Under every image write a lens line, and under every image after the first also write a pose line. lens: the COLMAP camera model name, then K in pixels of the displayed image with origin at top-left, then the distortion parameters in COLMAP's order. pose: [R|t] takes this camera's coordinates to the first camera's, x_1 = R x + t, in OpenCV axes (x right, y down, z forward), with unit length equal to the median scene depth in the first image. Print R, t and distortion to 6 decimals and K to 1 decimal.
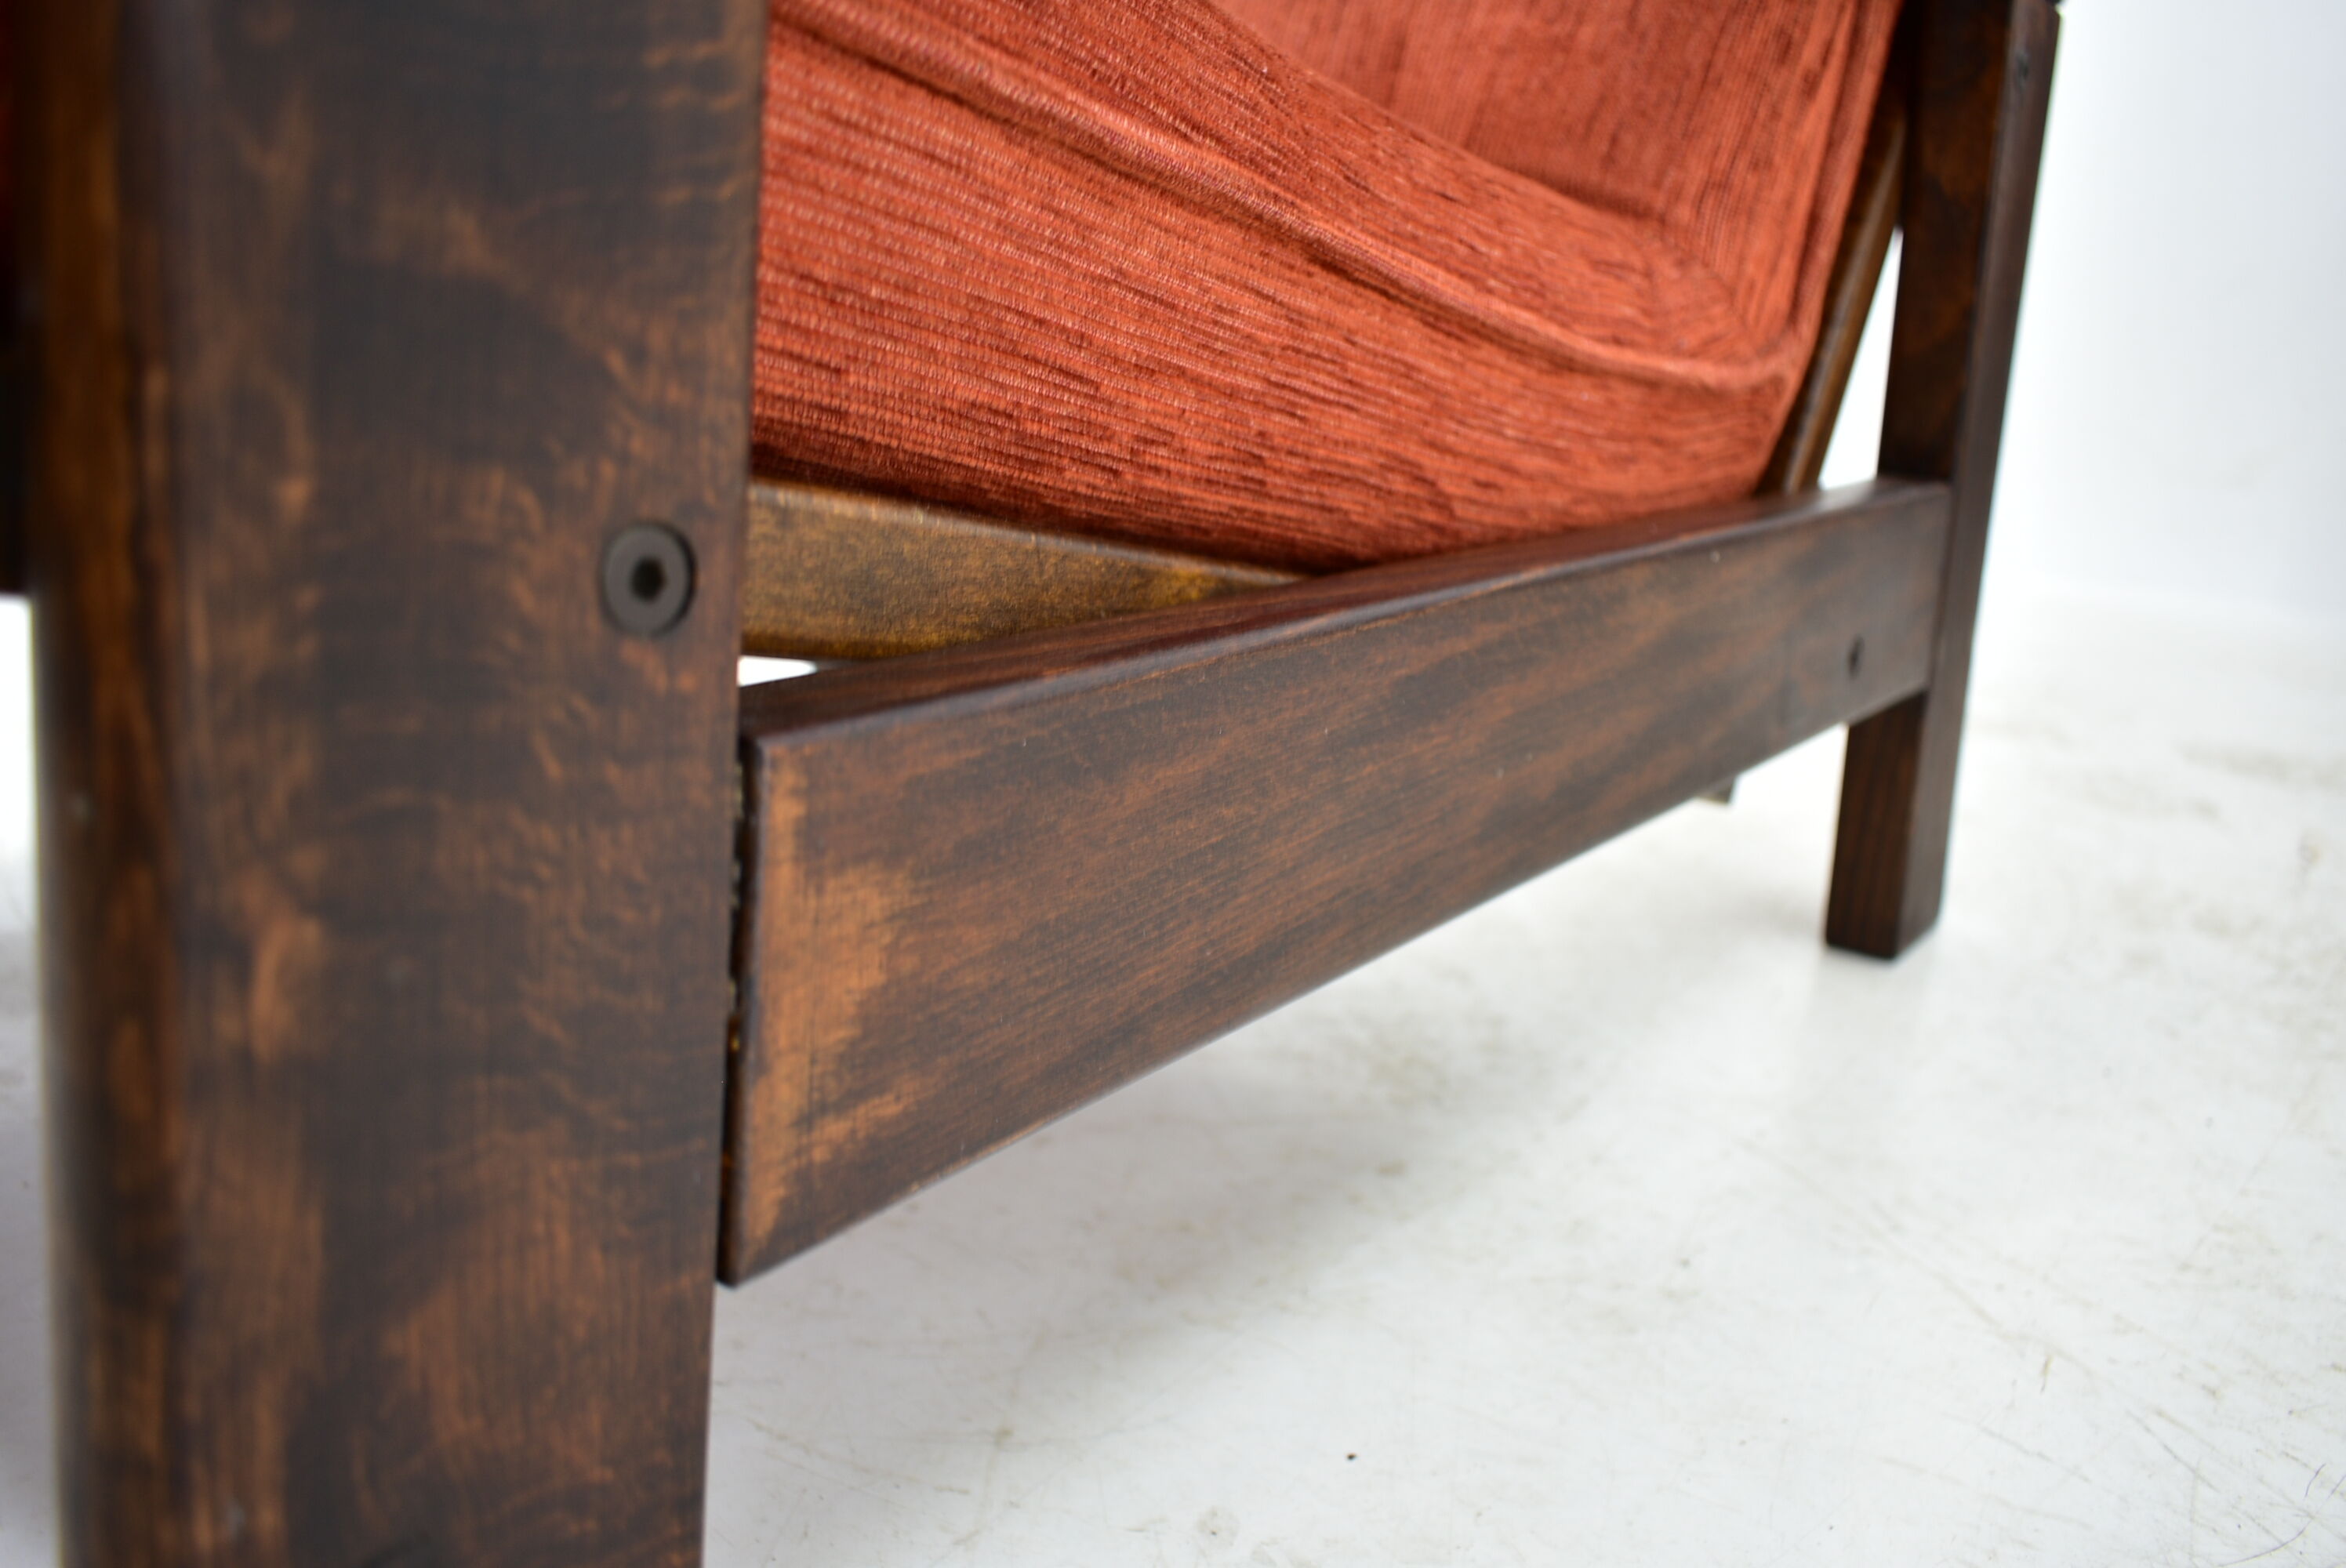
lens RADIAL K [[1800.3, 0, 1173.0], [0, 1800.3, 784.0], [0, 0, 1]] dist [-0.014780, 0.004404]
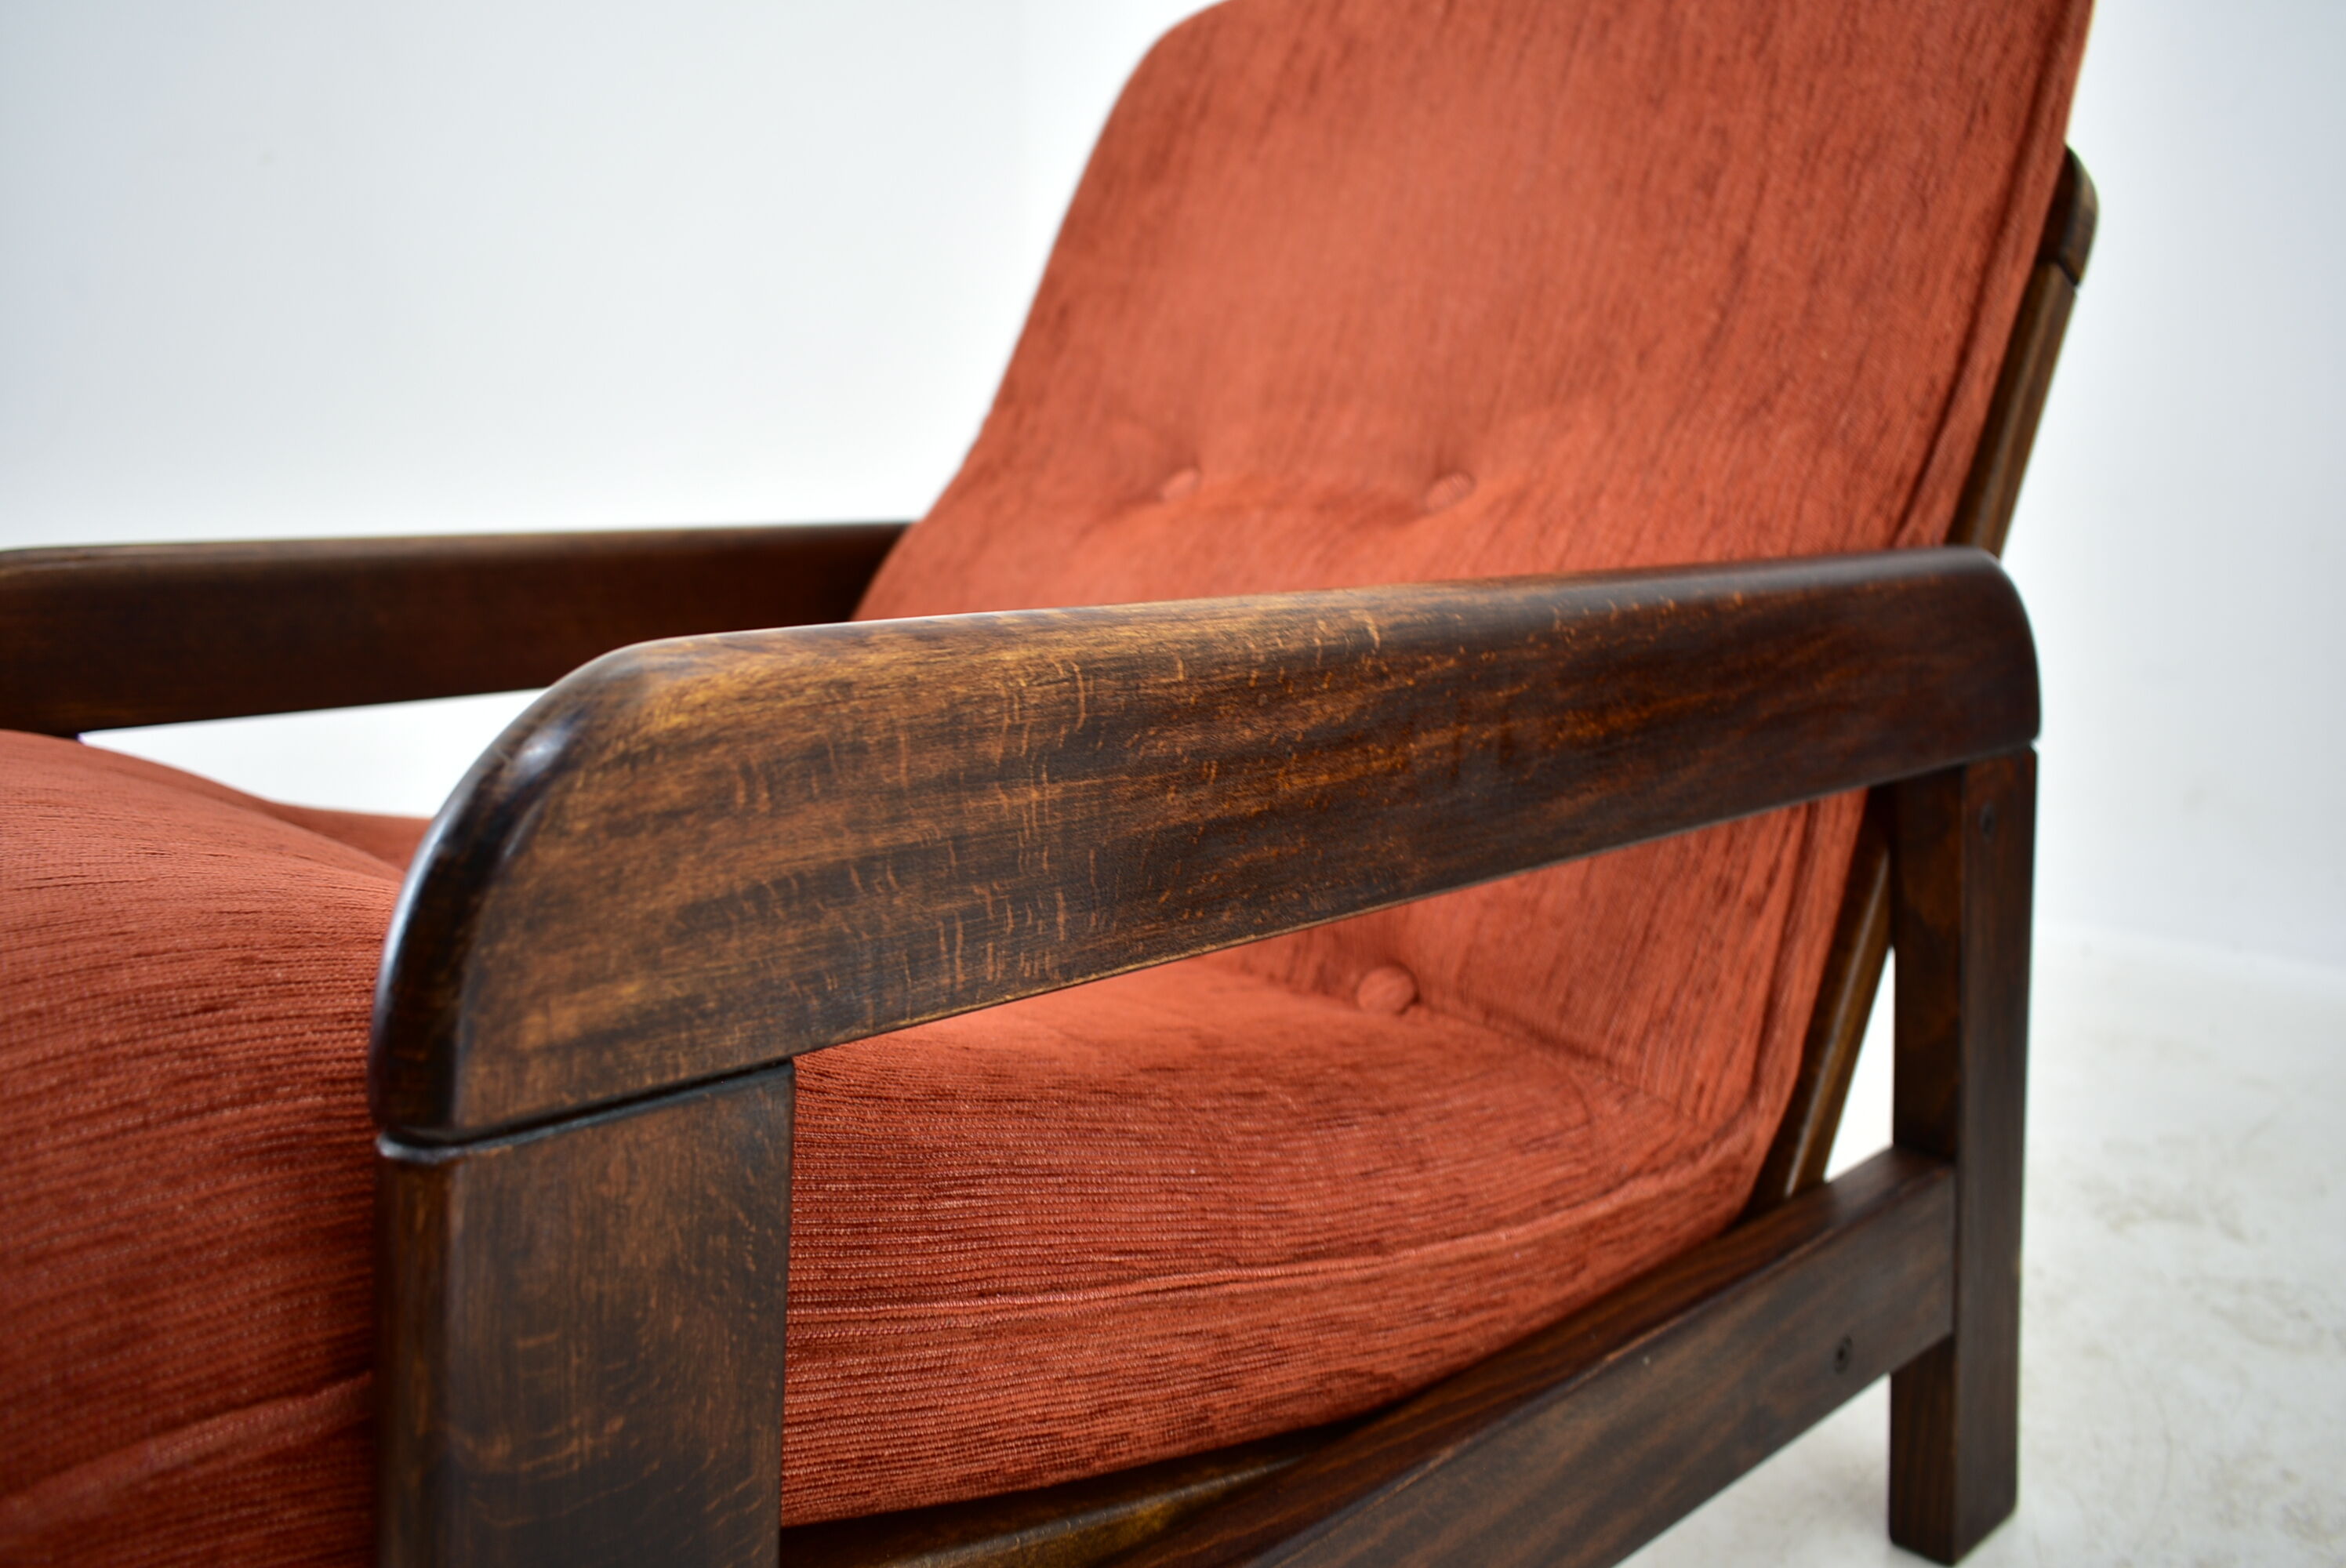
lens RADIAL K [[1824.6, 0, 1173.0], [0, 1824.6, 784.0], [0, 0, 1]] dist [-0.002424, 0.008177]
pose [[0.983787, -0.021745, -0.178017, 0.202497], [0.004124, 0.995103, -0.098762, -0.376685], [0.179292, 0.096426, 0.979059, -0.306123]]
